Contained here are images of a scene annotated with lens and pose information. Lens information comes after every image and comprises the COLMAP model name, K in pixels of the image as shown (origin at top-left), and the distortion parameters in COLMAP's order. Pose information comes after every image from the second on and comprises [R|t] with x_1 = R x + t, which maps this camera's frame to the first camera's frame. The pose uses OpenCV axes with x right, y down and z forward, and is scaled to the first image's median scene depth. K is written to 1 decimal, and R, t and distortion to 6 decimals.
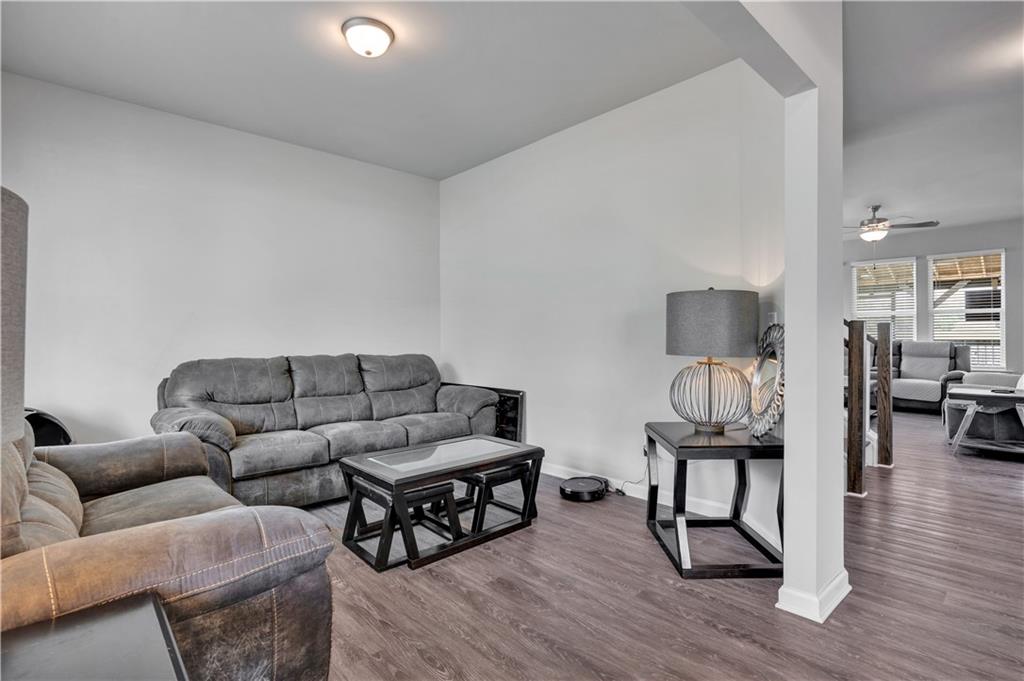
lens RADIAL K [[489.7, 0, 511.0], [0, 489.7, 338.9], [0, 0, 1]] dist [-0.025215, 0.000764]
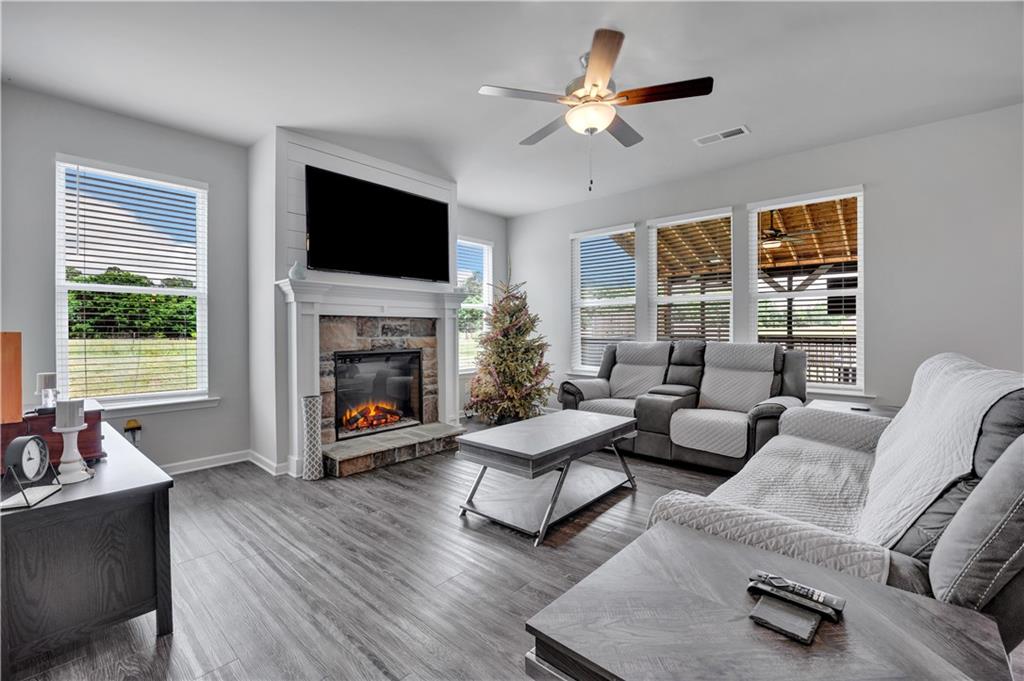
lens RADIAL K [[438.6, 0, 513.5], [0, 438.6, 332.5], [0, 0, 1]] dist [-0.008513, 0.000964]
pose [[0.993883, 0.000289, 0.110435, 1.139137], [-0.000927, 0.999983, 0.005729, -0.024123], [-0.110431, -0.005796, 0.993867, 1.066241]]
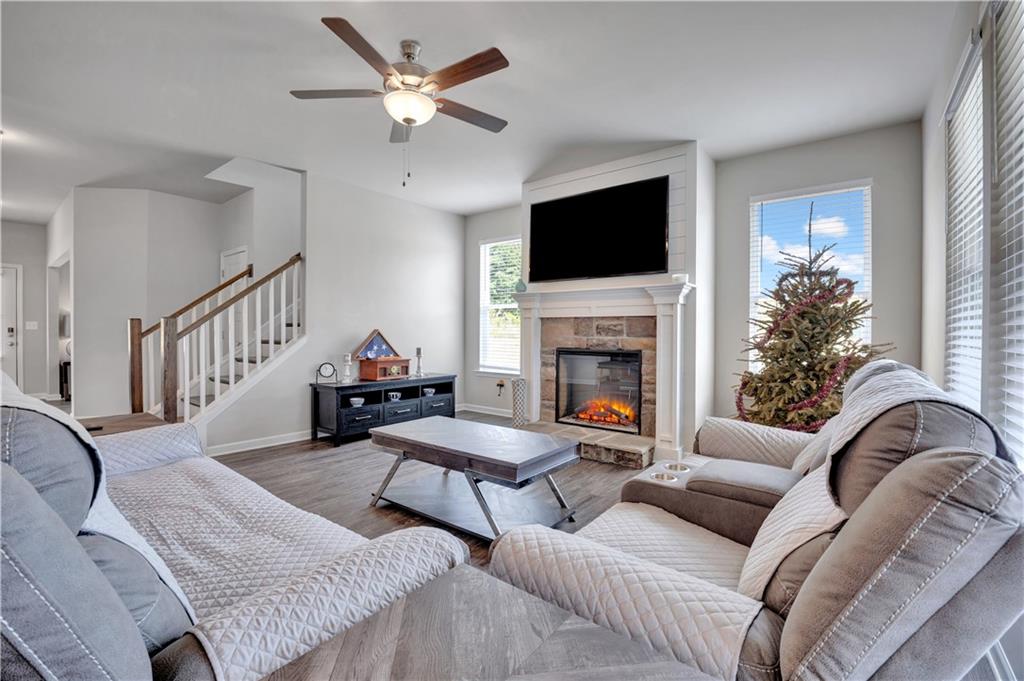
lens RADIAL K [[438.6, 0, 513.0], [0, 438.6, 333.1], [0, 0, 1]] dist [-0.008513, 0.000964]
pose [[0.186374, 0.006583, -0.982457, 1.868707], [-0.011425, 0.999924, 0.004532, -0.018574], [0.982412, 0.010380, 0.186435, 1.653537]]
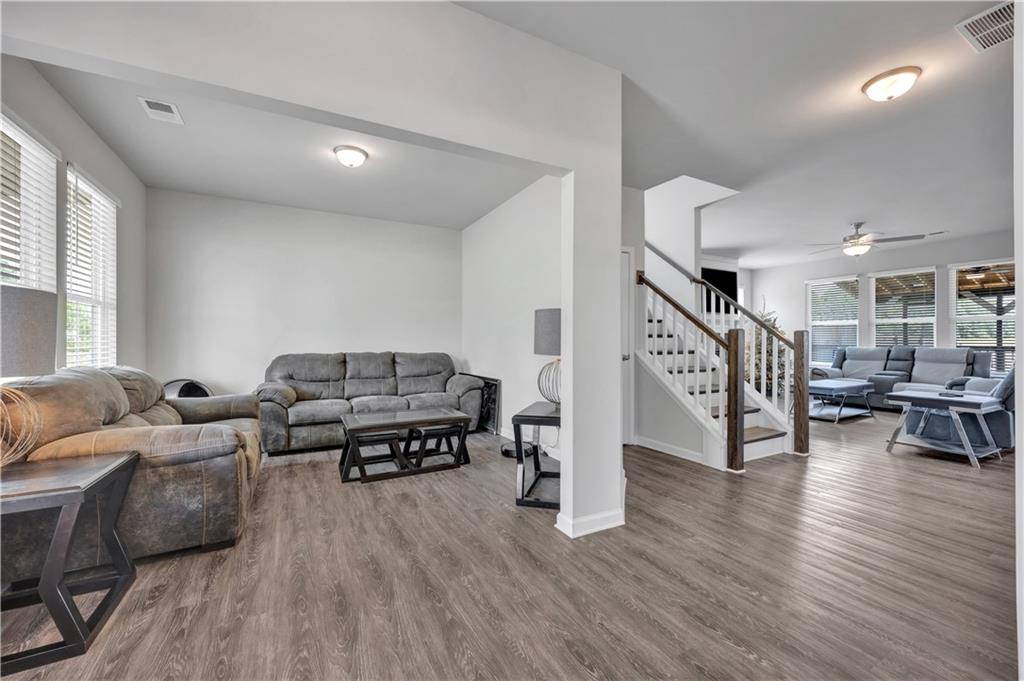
lens RADIAL K [[395.9, 0, 512.8], [0, 395.9, 343.7], [0, 0, 1]] dist [-0.003102, -0.000502]
pose [[0.970359, 0.007142, -0.241564, 0.376459], [-0.006424, 0.999972, 0.003761, -0.001217], [0.241584, -0.002098, 0.970378, -0.101257]]
